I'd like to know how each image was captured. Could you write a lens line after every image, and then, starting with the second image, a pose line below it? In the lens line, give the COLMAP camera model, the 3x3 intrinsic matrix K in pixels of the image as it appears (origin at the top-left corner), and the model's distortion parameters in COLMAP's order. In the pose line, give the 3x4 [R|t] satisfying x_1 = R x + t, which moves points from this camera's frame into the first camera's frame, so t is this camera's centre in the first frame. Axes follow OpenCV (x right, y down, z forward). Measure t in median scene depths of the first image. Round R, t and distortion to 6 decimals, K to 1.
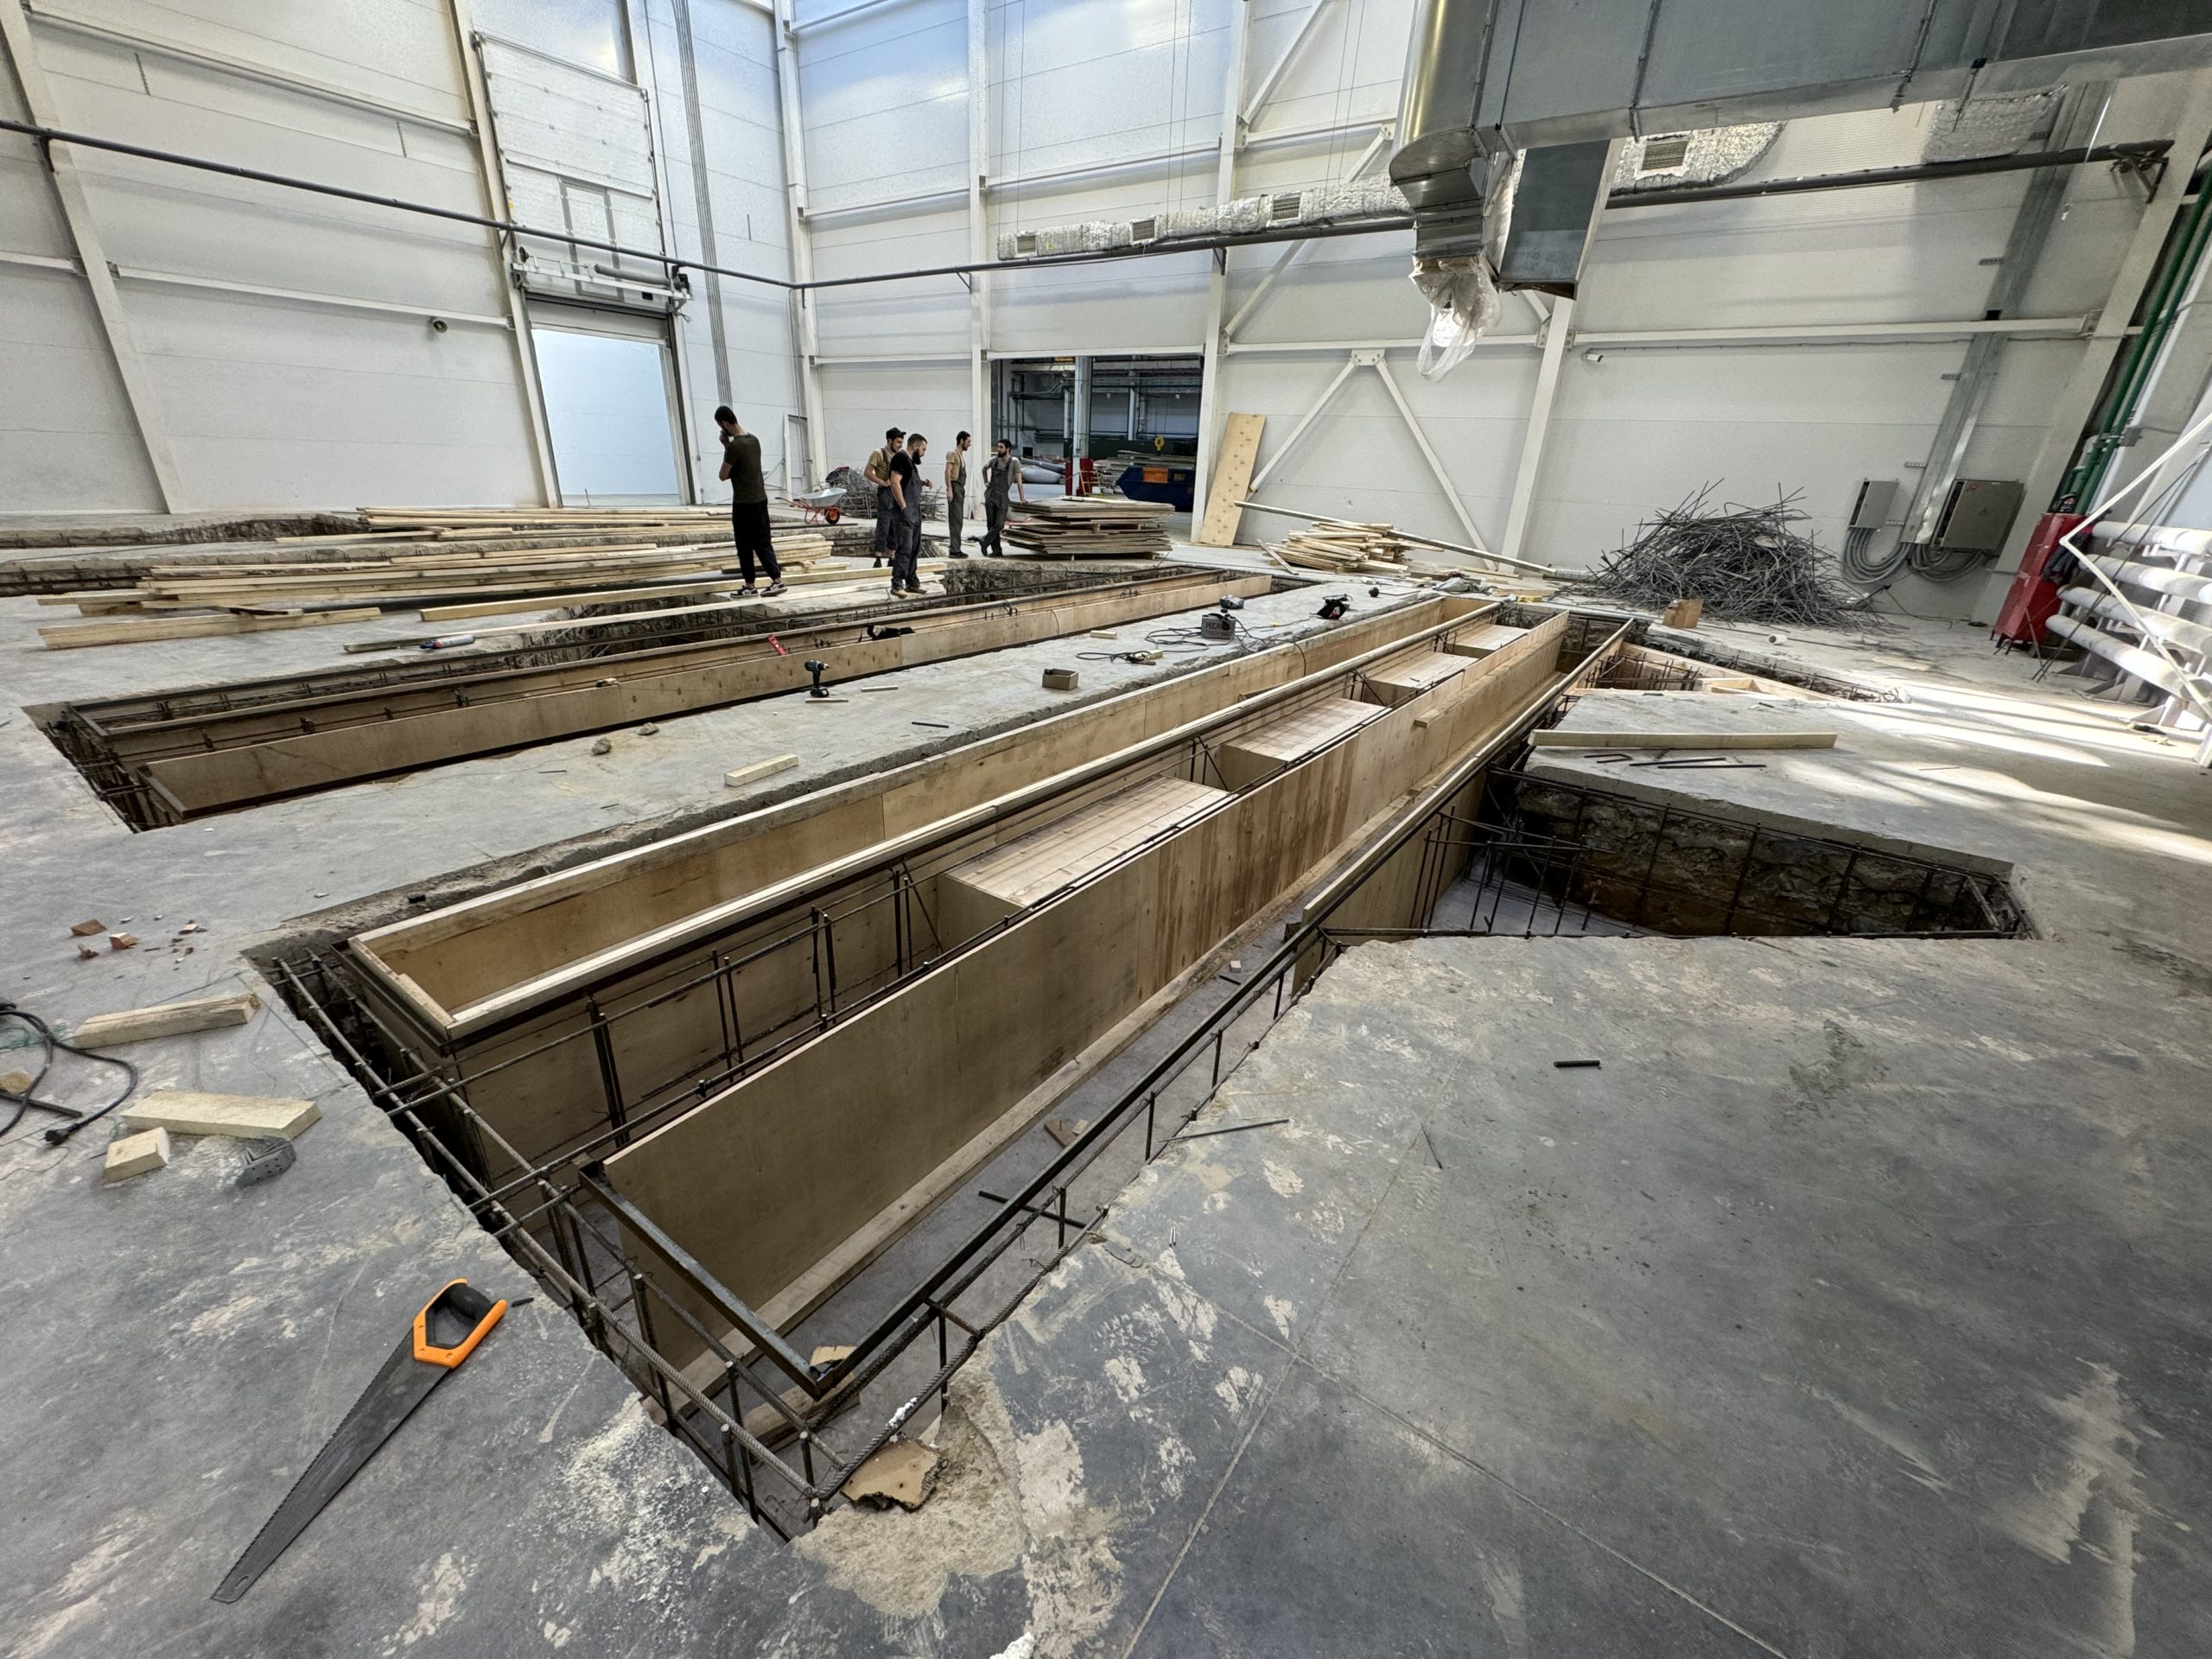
lens RADIAL K [[880.3, 0, 1106.0], [0, 880.3, 829.5], [0, 0, 1]] dist [0.000075, 0.000018]
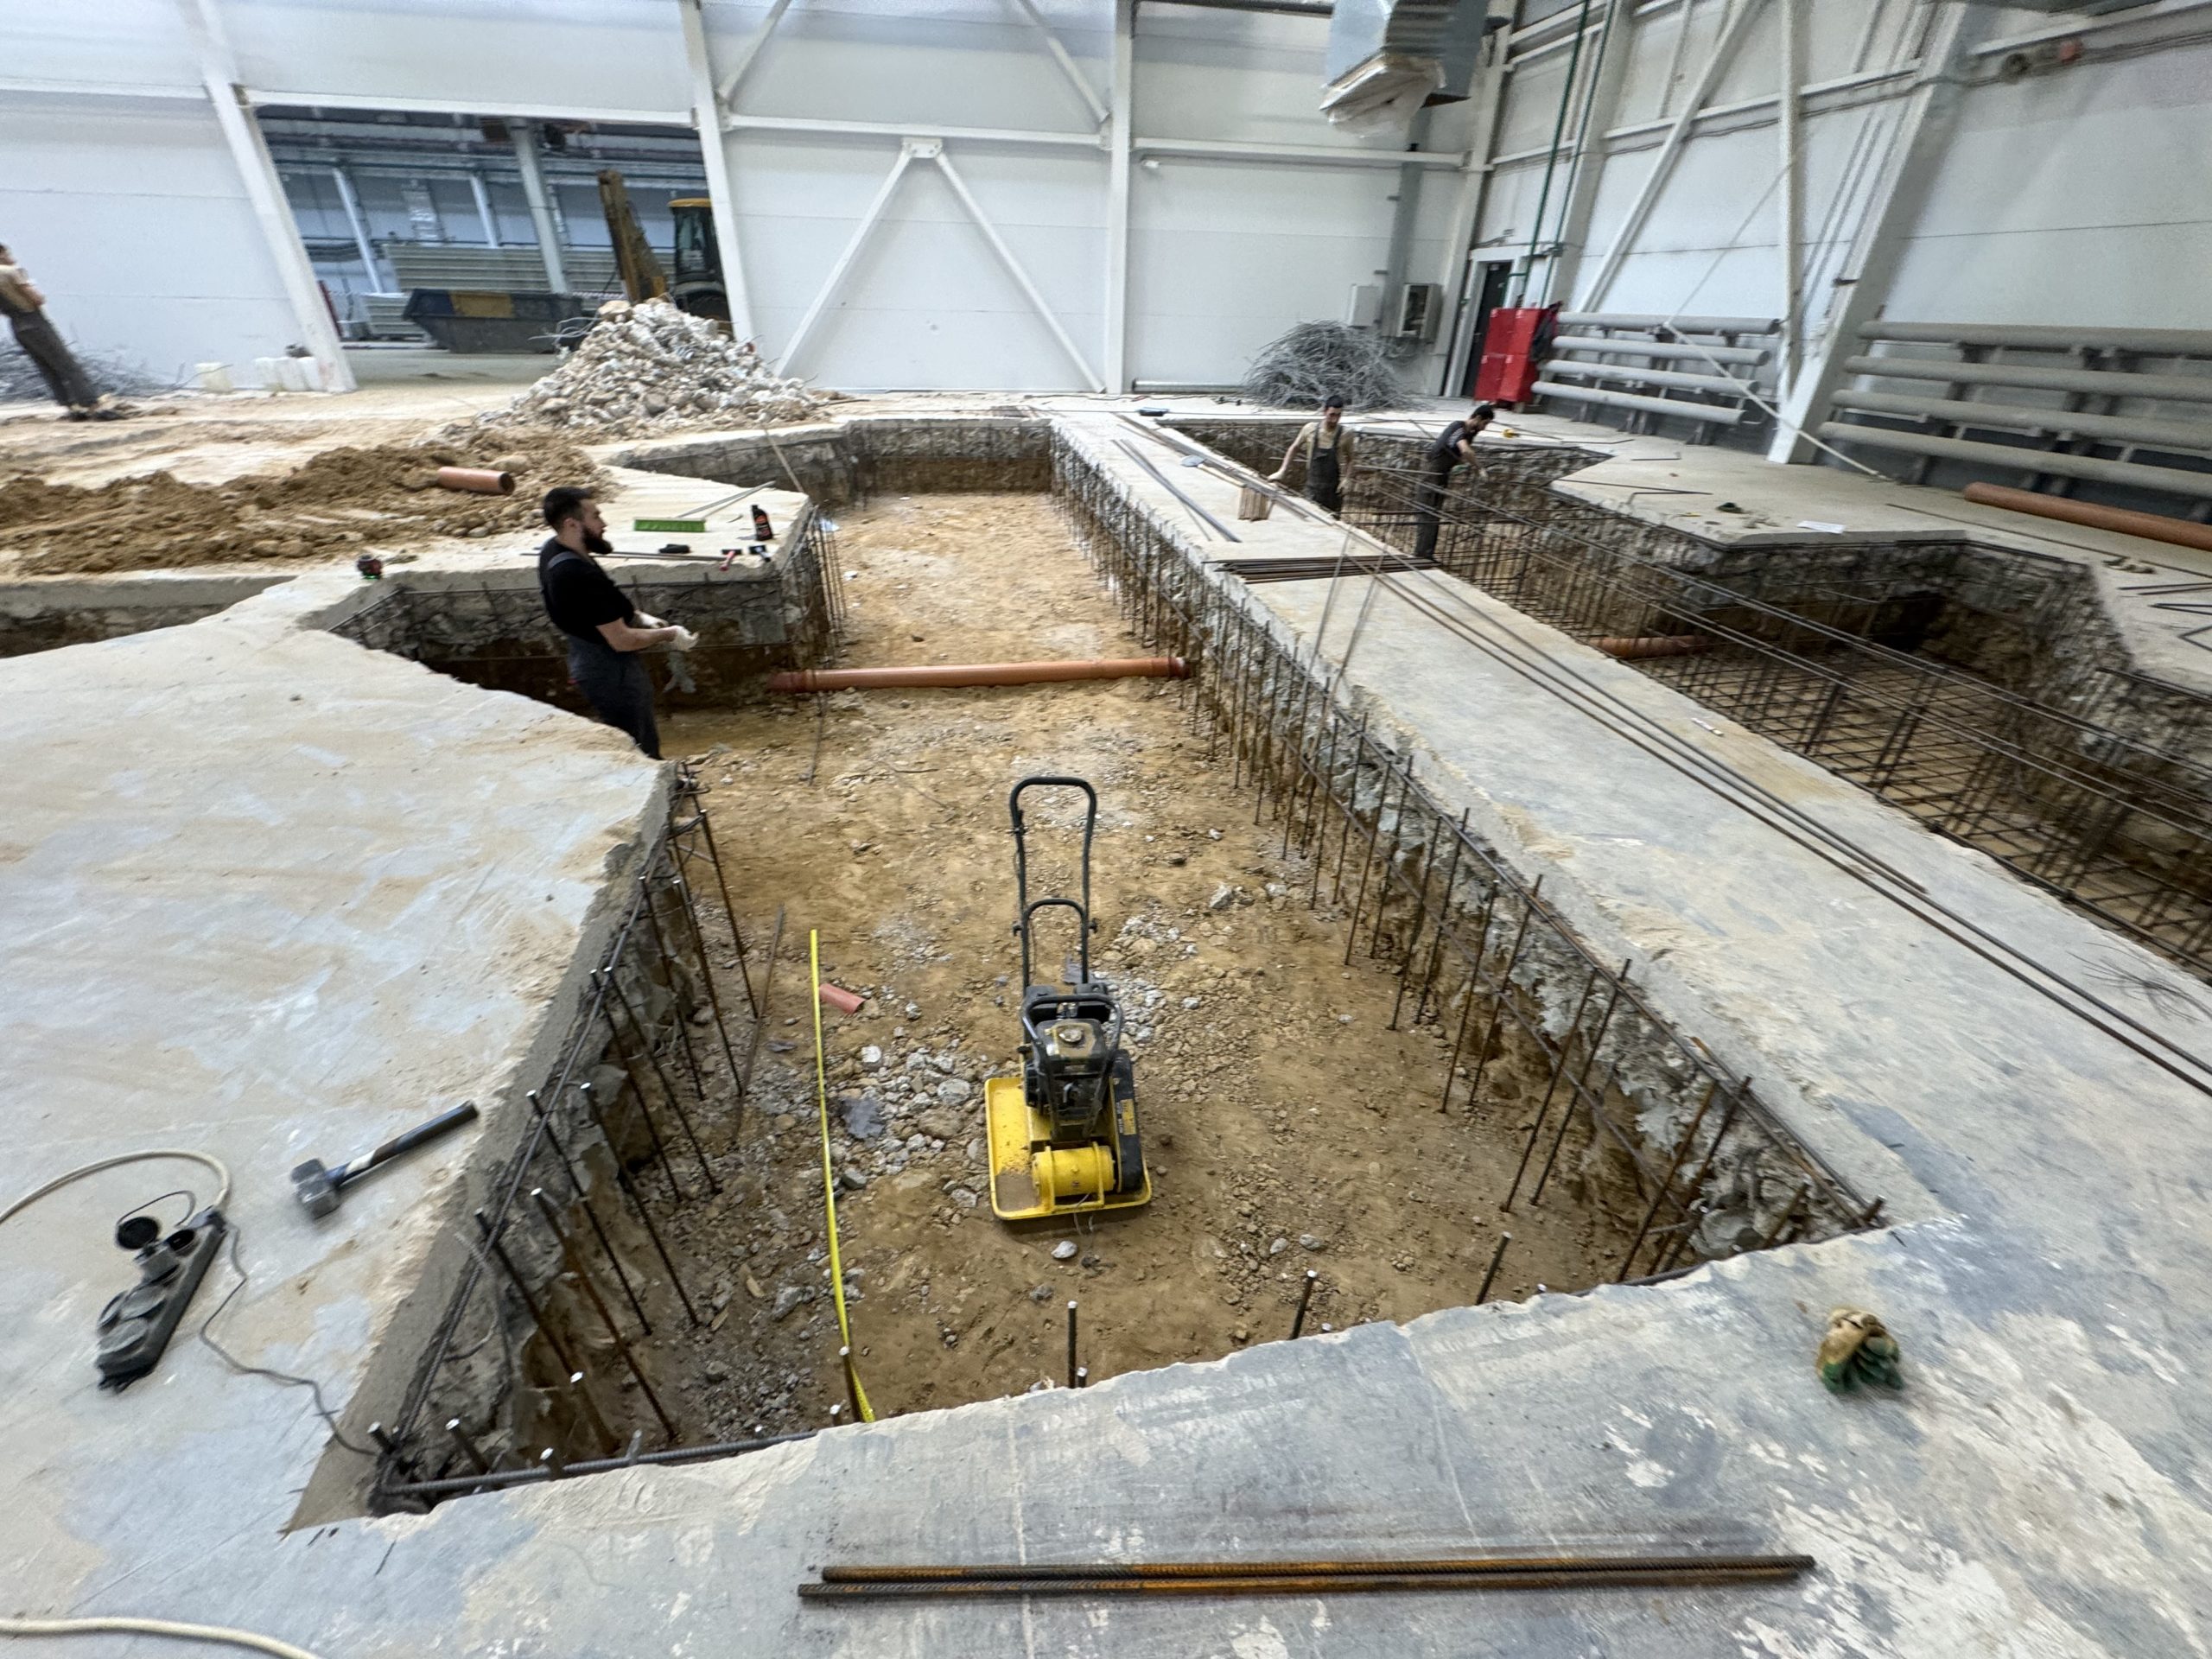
lens RADIAL K [[880.3, 0, 1106.0], [0, 880.3, 829.5], [0, 0, 1]] dist [0.000075, 0.000018]
pose [[0.697488, -0.396018, 0.597227, -0.365852], [0.289658, 0.918109, 0.270508, -0.097243], [-0.655445, -0.015685, 0.755080, 0.207324]]
